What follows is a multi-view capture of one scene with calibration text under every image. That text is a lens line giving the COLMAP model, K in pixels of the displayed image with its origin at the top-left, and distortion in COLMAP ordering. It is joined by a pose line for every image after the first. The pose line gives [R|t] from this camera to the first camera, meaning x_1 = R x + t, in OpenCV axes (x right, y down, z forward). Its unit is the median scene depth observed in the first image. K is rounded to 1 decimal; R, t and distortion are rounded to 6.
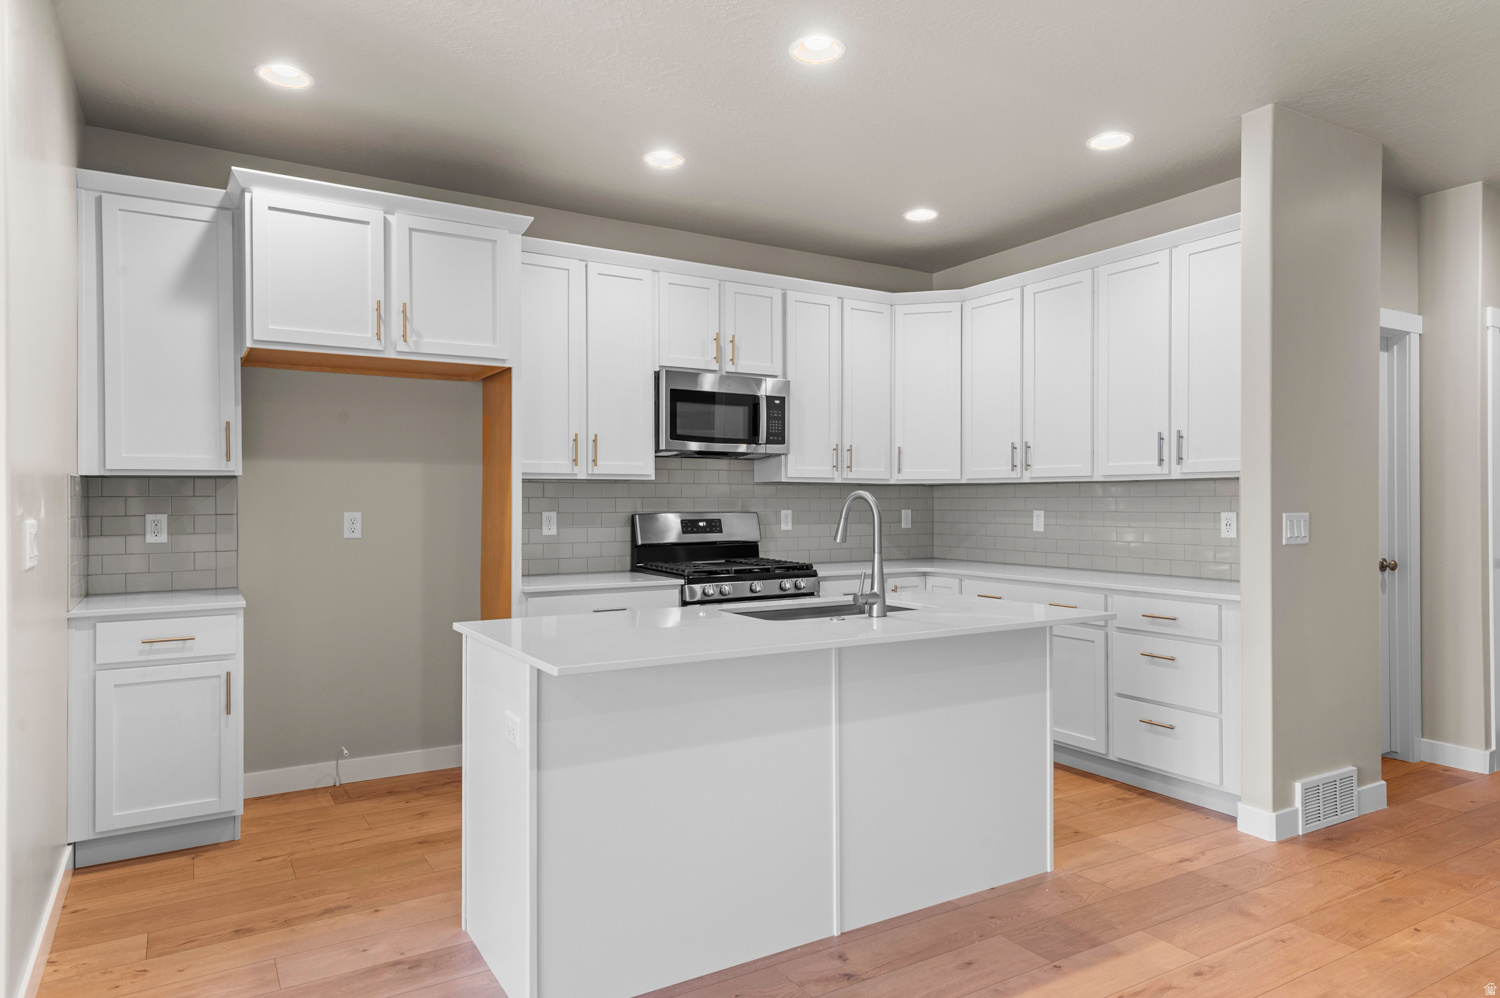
lens RADIAL K [[952.0, 0, 749.2], [0, 952.0, 502.4], [0, 0, 1]] dist [0.025589, 0.001757]
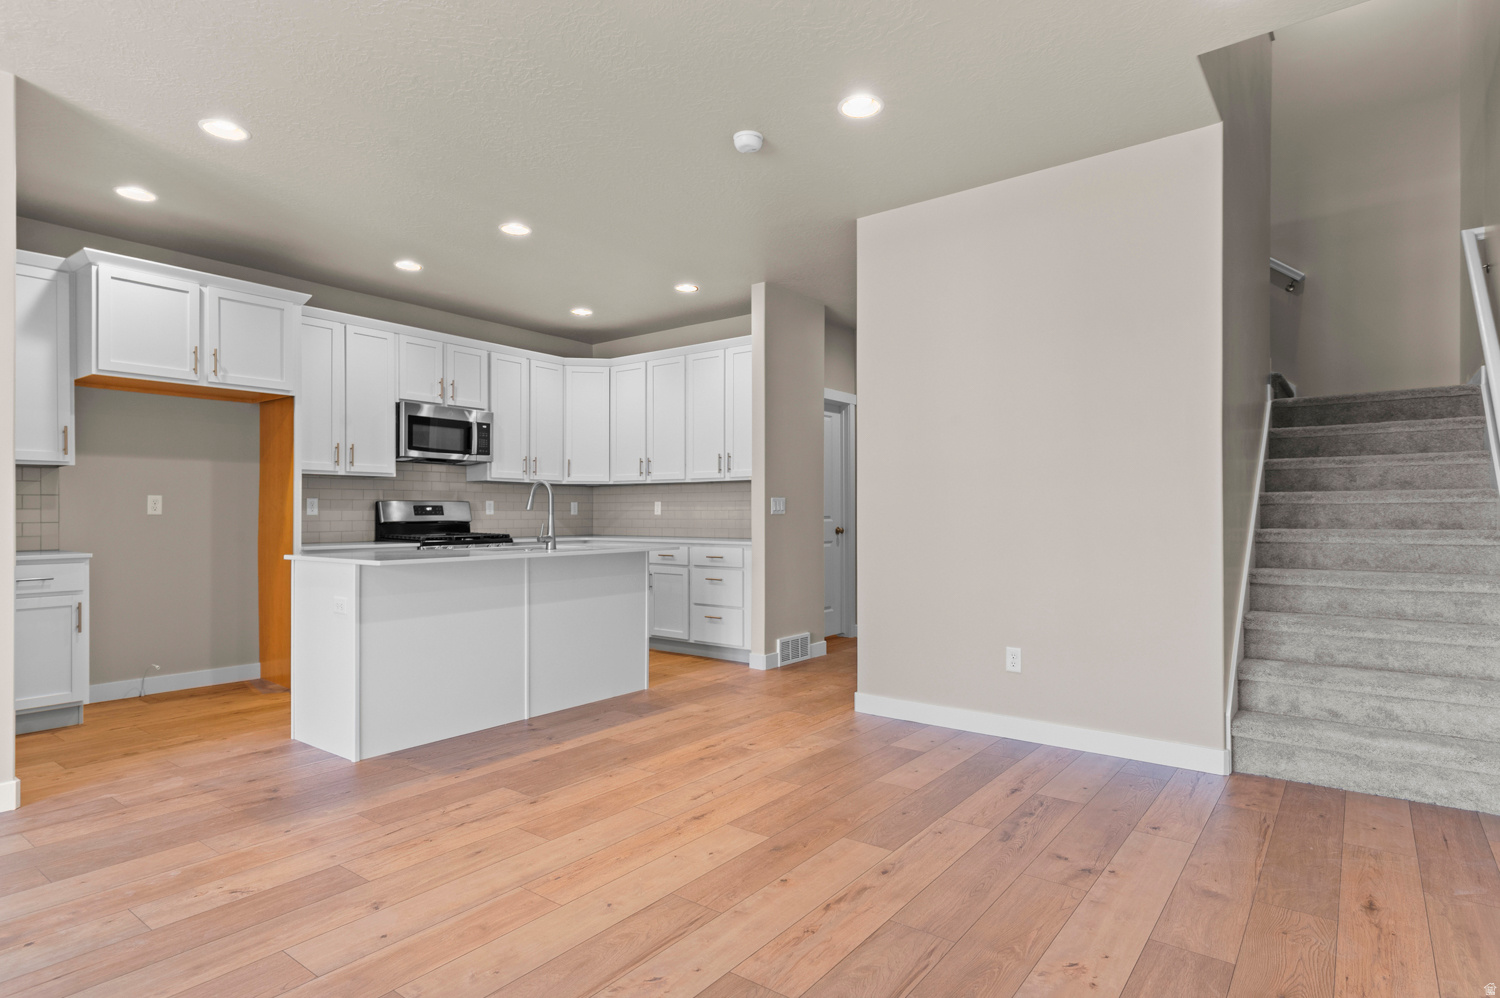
lens RADIAL K [[794.3, 0, 755.5], [0, 794.3, 505.0], [0, 0, 1]] dist [0.023929, -0.002225]
pose [[0.929886, 0.003393, 0.367831, -0.045727], [0.000068, 0.999956, -0.009396, 0.038046], [-0.367847, 0.008762, 0.929845, -0.416249]]
